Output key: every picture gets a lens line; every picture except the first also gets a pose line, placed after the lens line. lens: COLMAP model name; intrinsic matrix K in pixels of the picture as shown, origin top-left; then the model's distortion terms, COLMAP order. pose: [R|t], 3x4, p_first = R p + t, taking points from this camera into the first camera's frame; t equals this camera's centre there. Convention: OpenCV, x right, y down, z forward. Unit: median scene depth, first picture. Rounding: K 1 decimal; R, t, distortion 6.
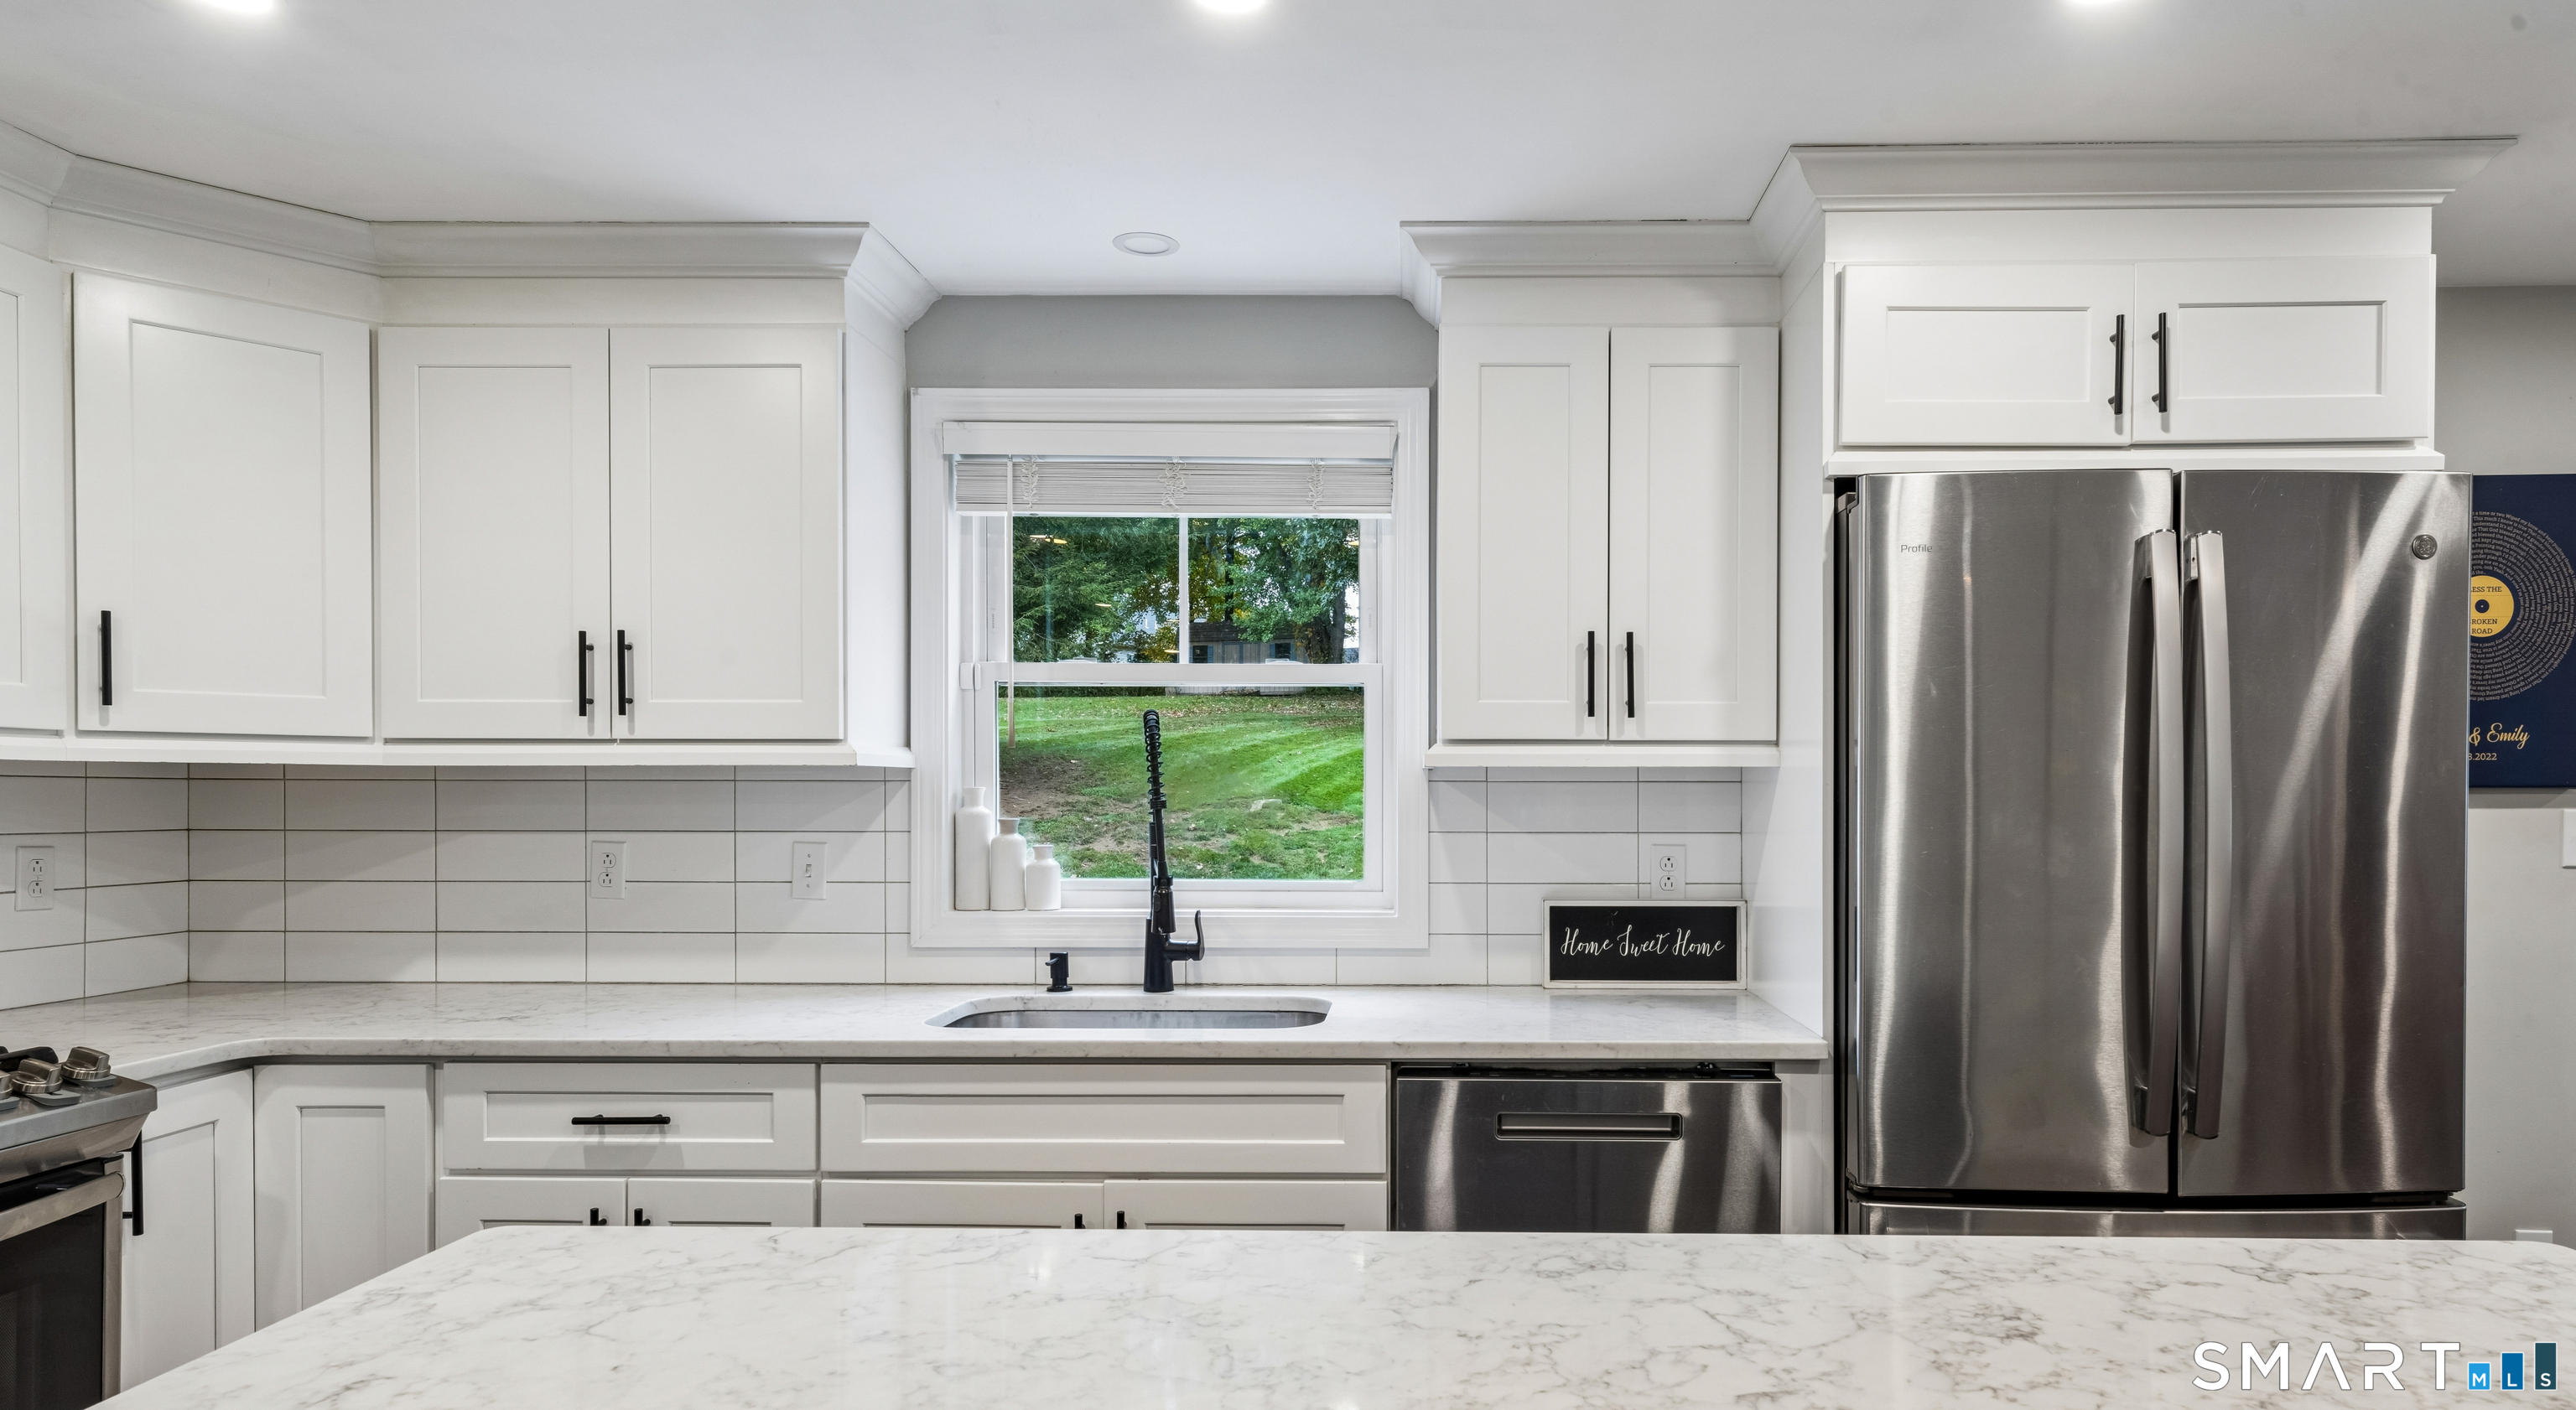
lens RADIAL K [[1490.0, 0, 1404.6], [0, 1490.0, 803.2], [0, 0, 1]] dist [0.015986, -0.000112]
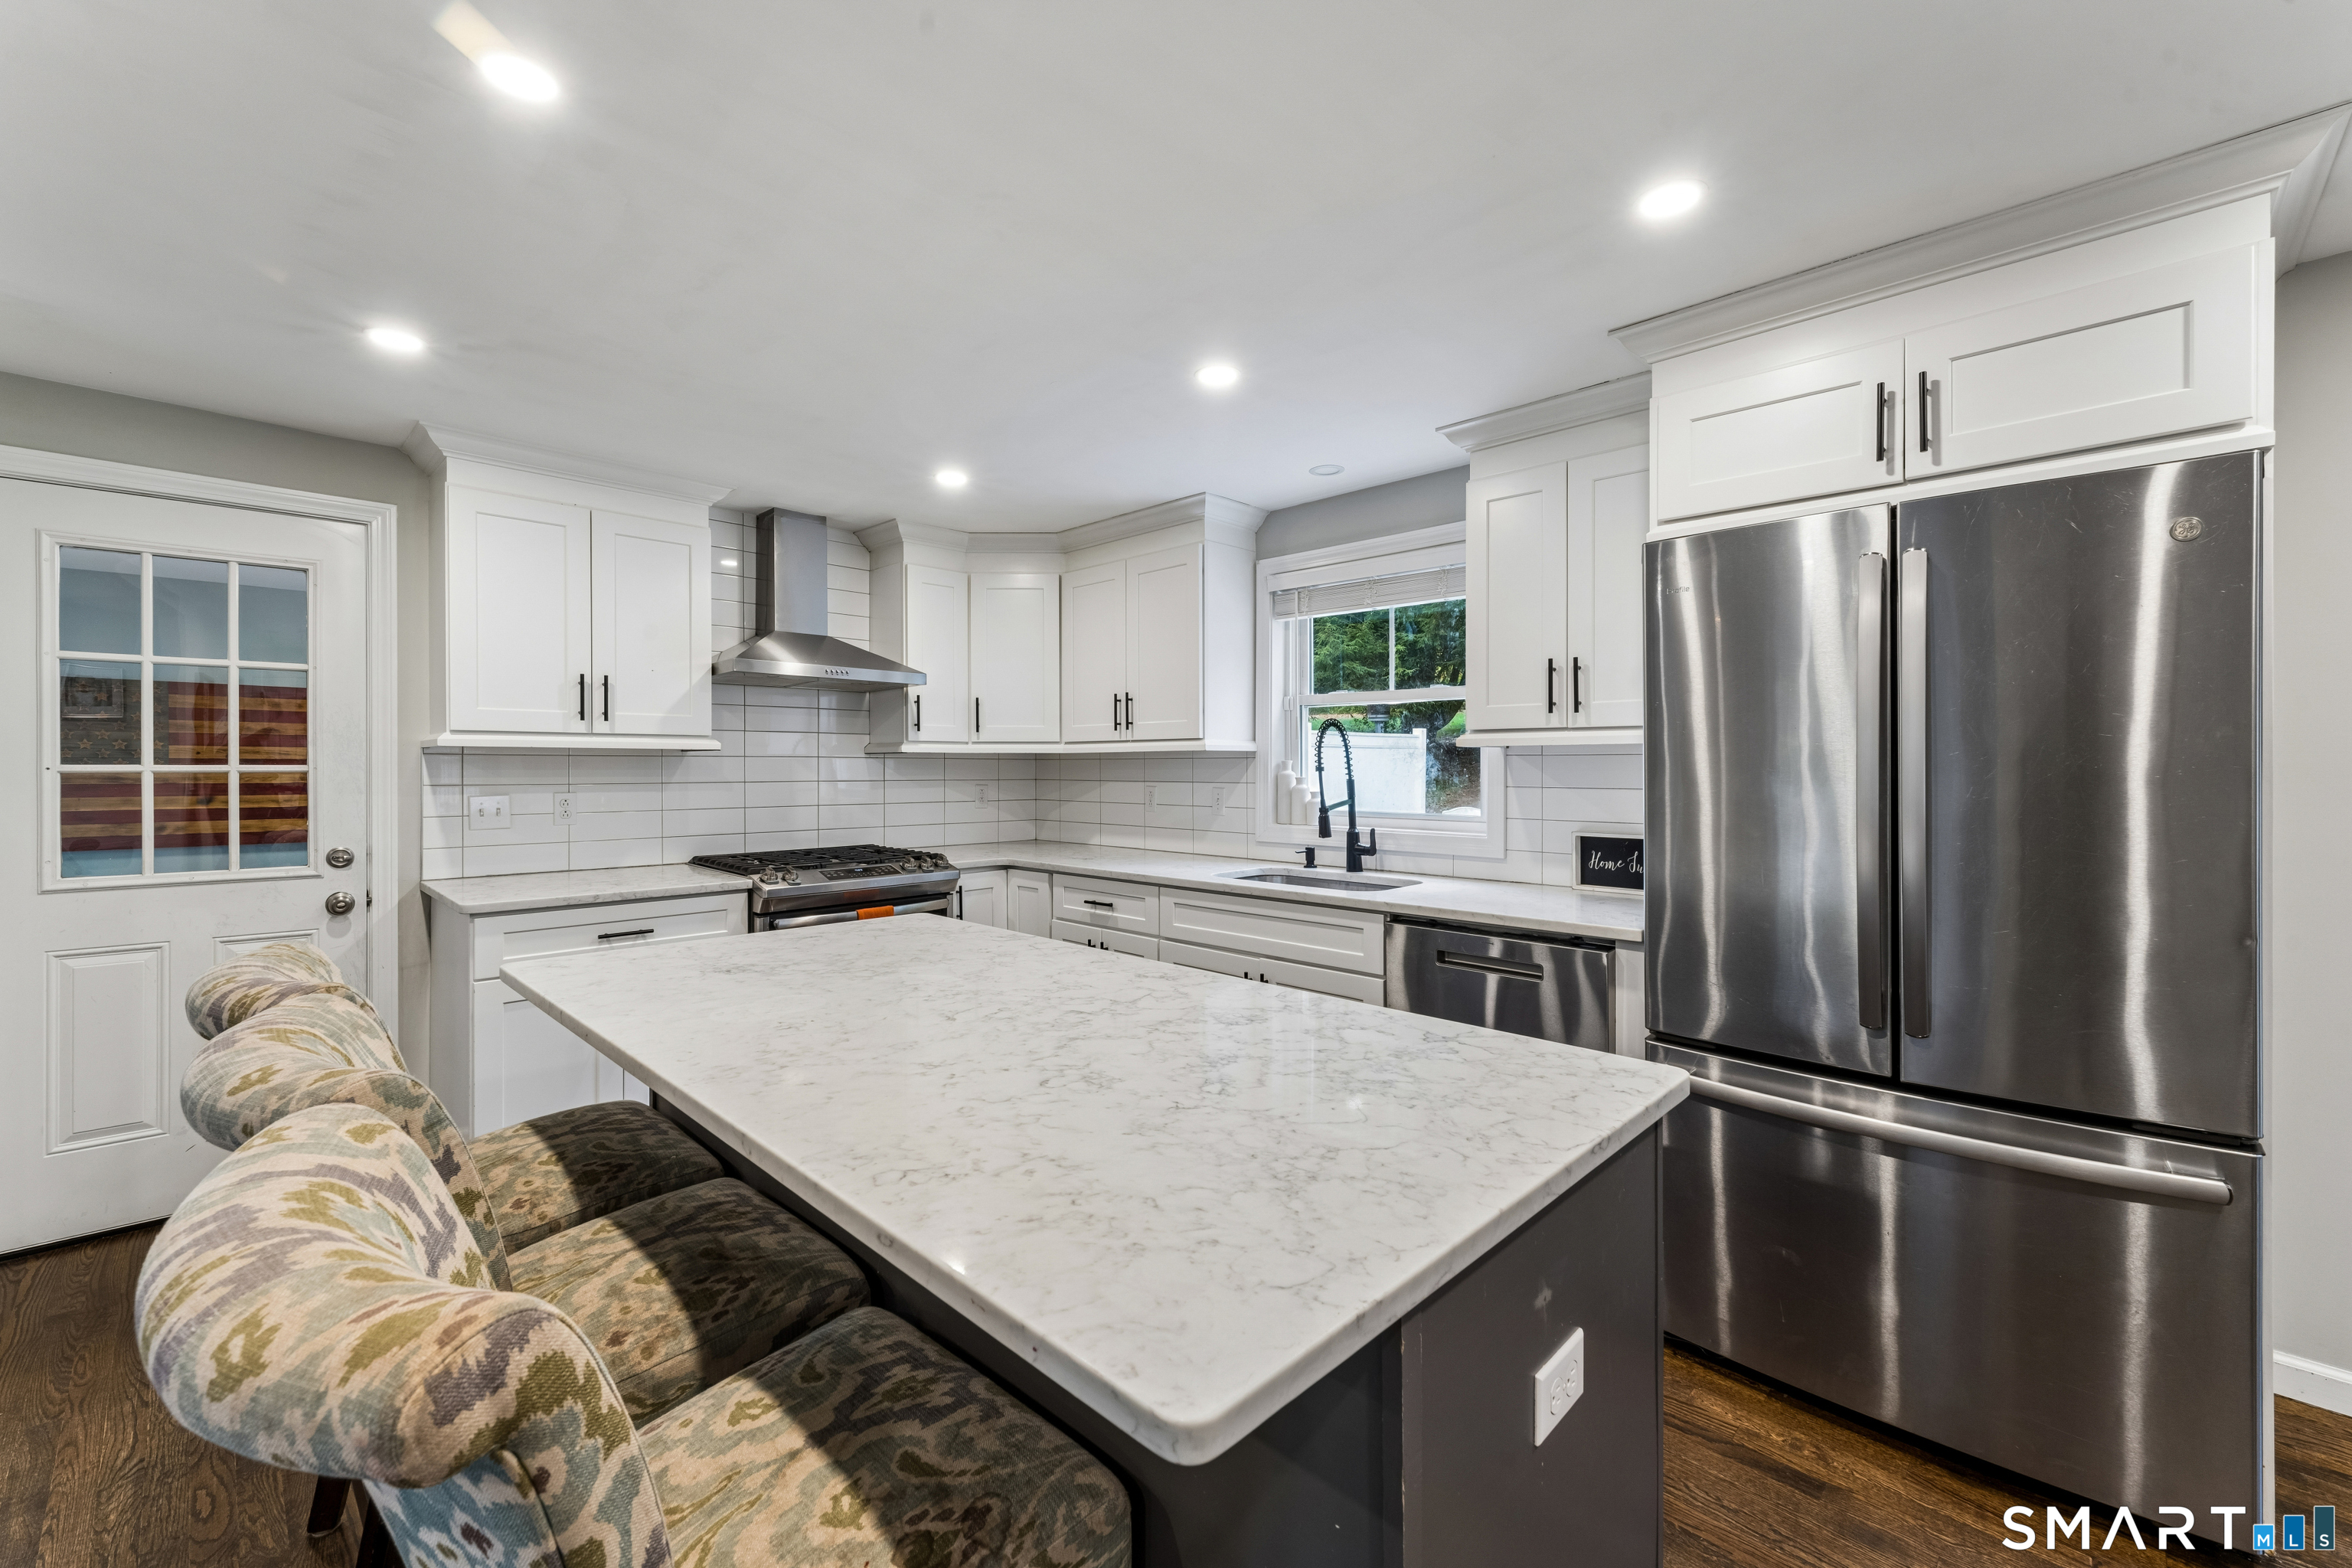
lens RADIAL K [[947.2, 0, 1173.6], [0, 947.2, 772.9], [0, 0, 1]] dist [0.001615, 0.000143]
pose [[0.726572, 0.003294, -0.687082, 0.512382], [-0.003851, 0.999992, 0.000721, 0.005552], [0.687079, 0.002122, 0.726579, 0.003940]]
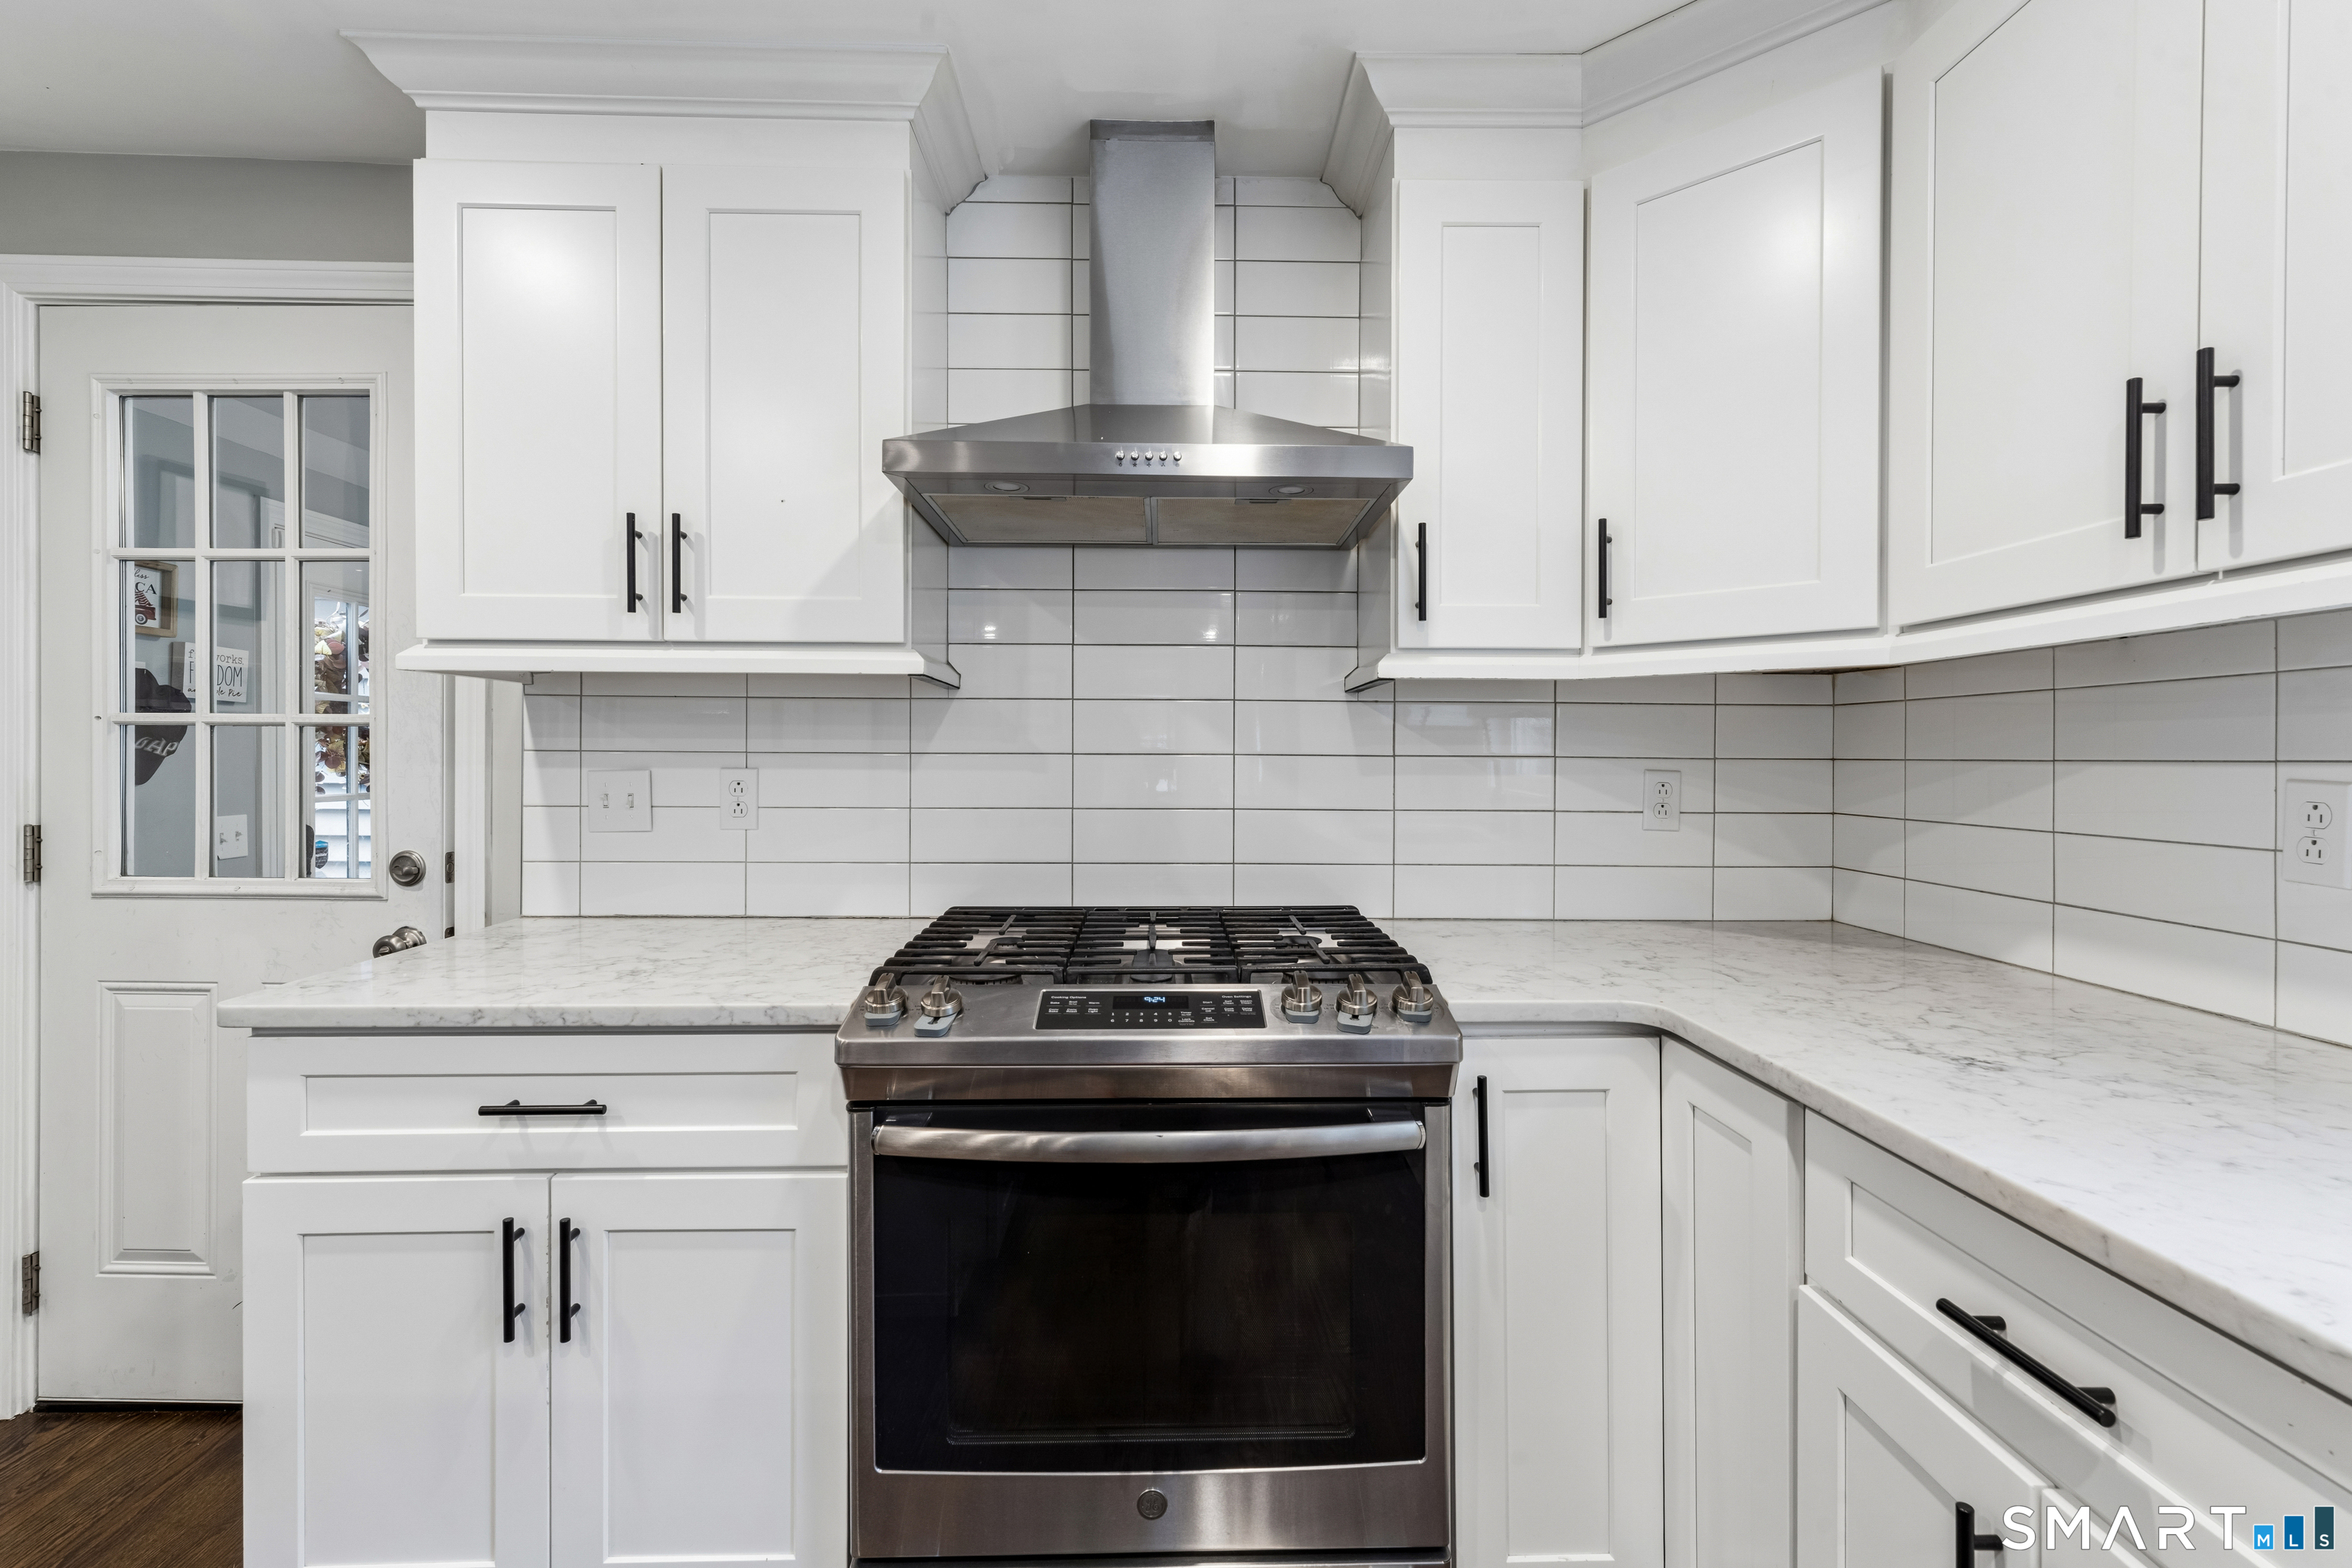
lens RADIAL K [[1067.3, 0, 1182.7], [0, 1067.3, 759.4], [0, 0, 1]] dist [0.011049, 0.000078]
pose [[0.043961, 0.001370, -0.999032, -0.175266], [-0.012266, 0.999924, 0.000832, 0.025185], [0.998958, 0.012218, 0.043975, 0.638067]]
